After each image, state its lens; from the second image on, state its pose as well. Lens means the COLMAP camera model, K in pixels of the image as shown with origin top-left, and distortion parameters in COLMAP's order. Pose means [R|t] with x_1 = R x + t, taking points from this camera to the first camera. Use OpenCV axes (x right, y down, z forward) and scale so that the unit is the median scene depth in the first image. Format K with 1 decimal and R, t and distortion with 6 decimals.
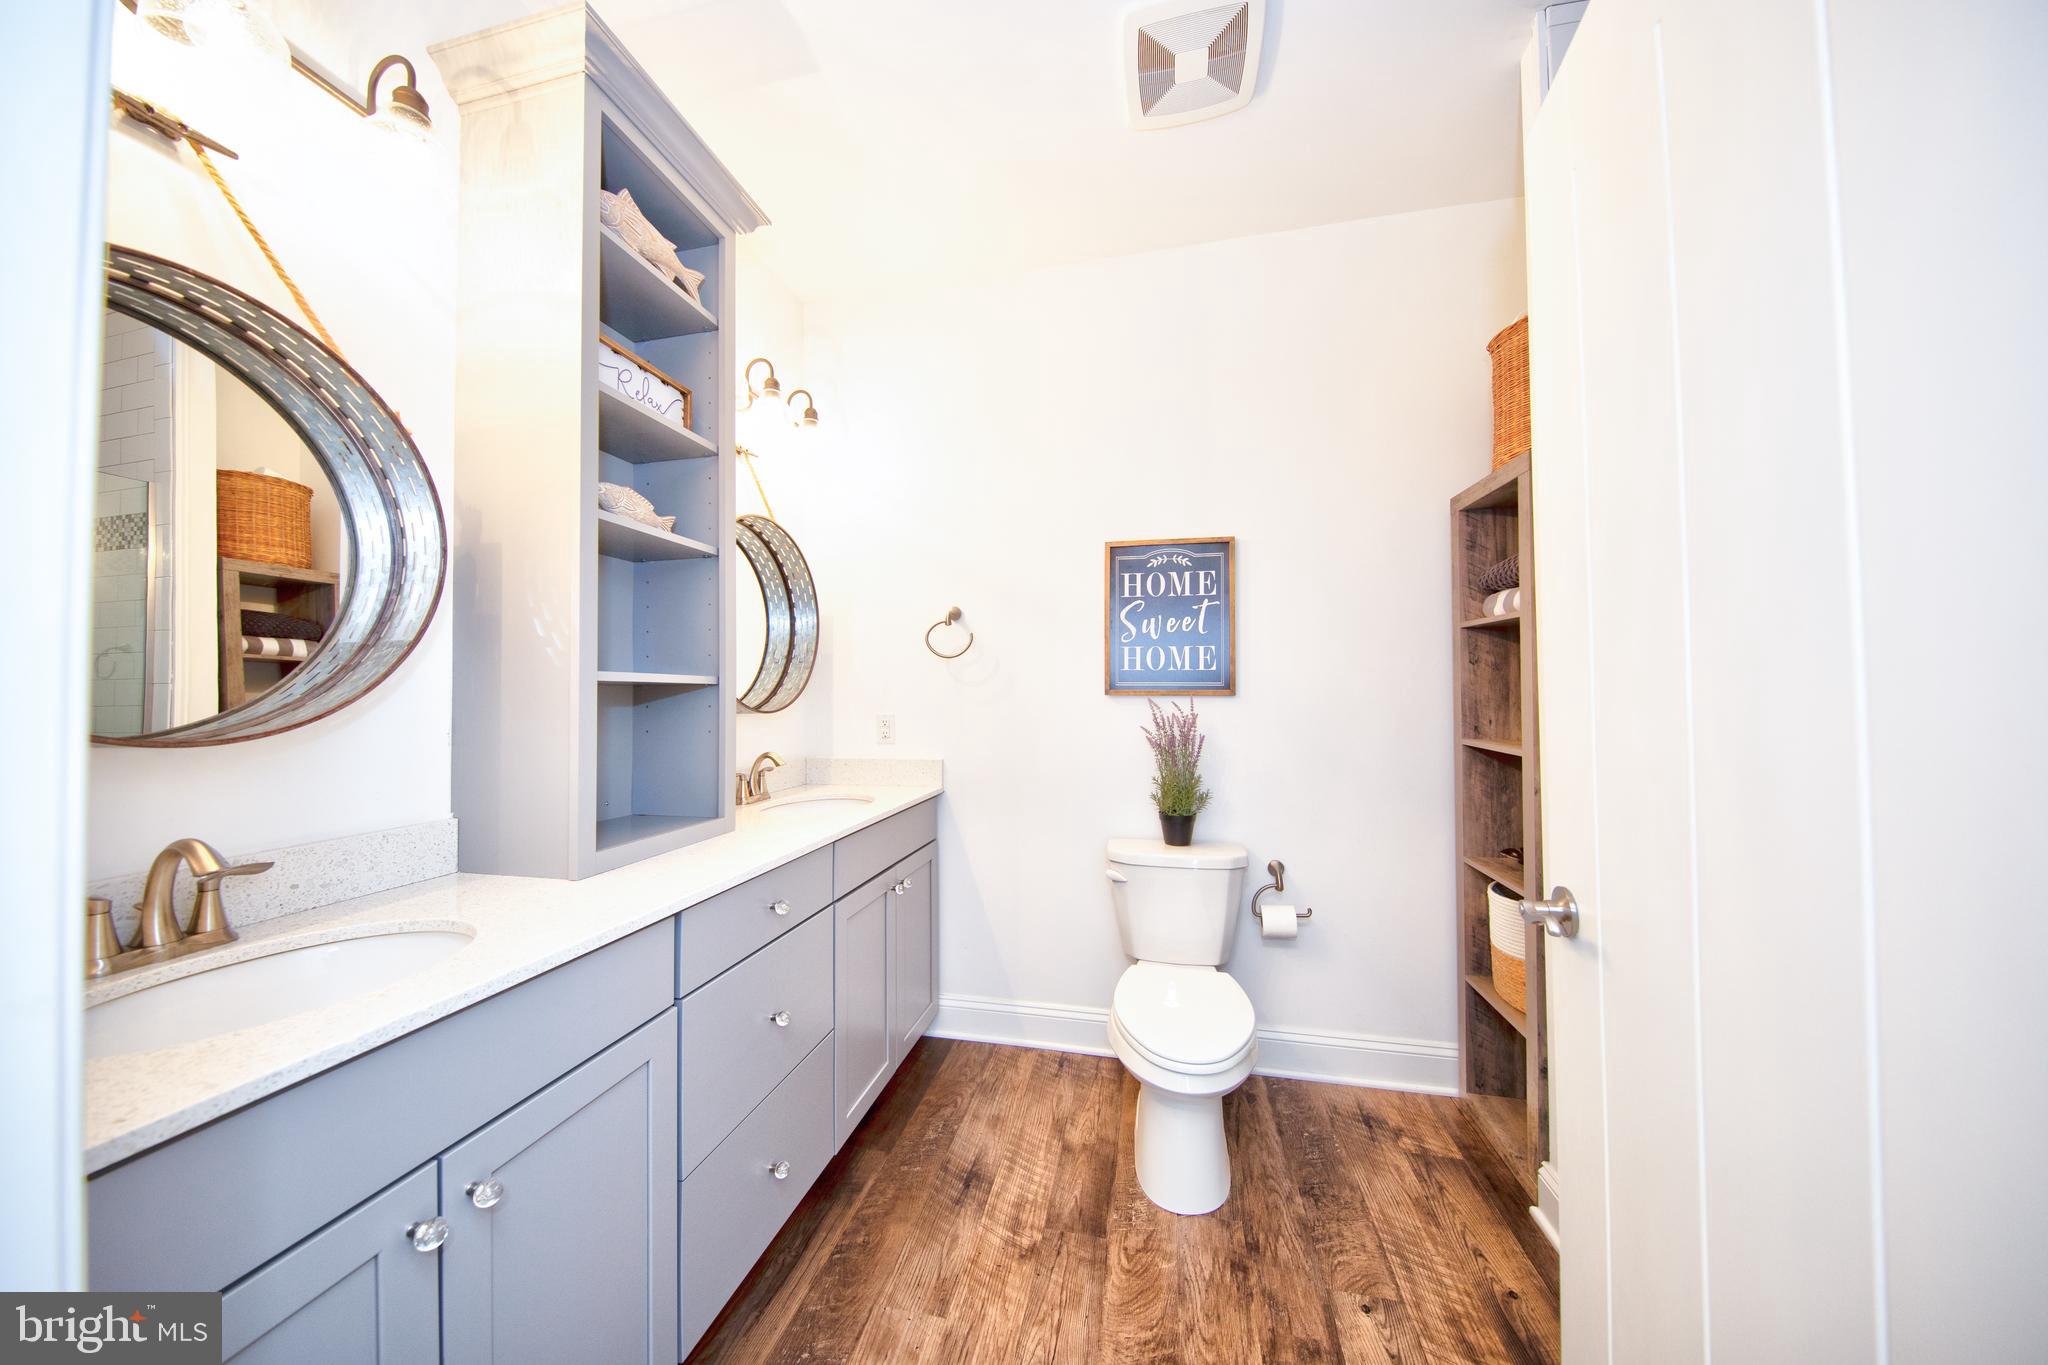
lens RADIAL K [[696.2, 0, 1017.9], [0, 696.2, 679.5], [0, 0, 1]] dist [0.000134, 0.000009]
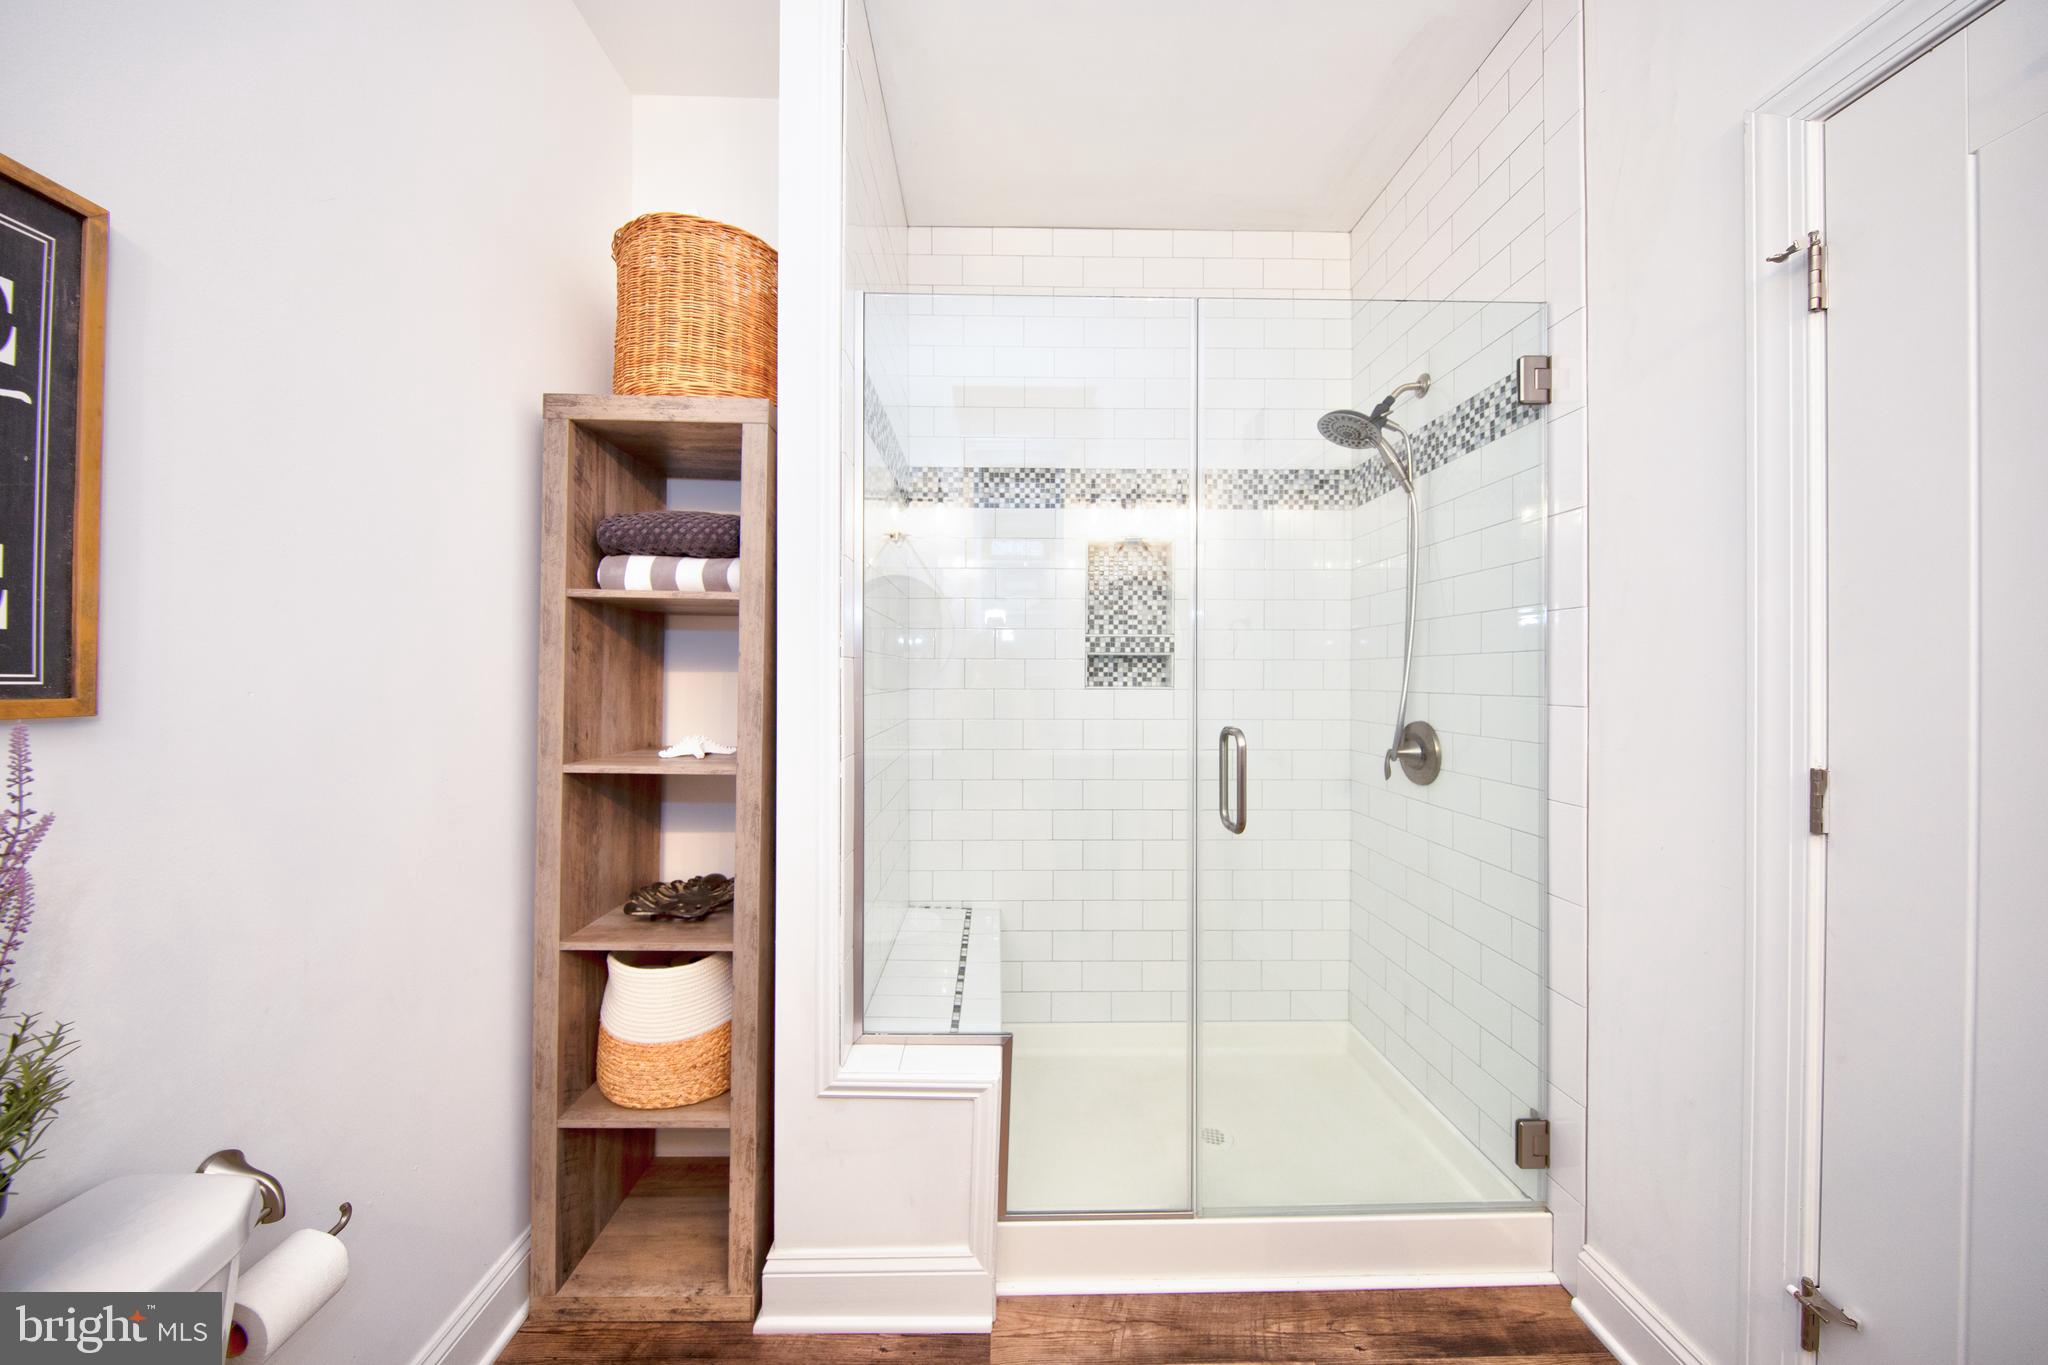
lens RADIAL K [[678.7, 0, 1015.8], [0, 678.7, 682.3], [0, 0, 1]] dist [-0.002164, -0.000054]
pose [[-0.222397, 0.002733, 0.974952, -0.086468], [-0.012782, 0.999902, -0.005719, 0.005355], [-0.974872, -0.013734, -0.222340, 0.733763]]
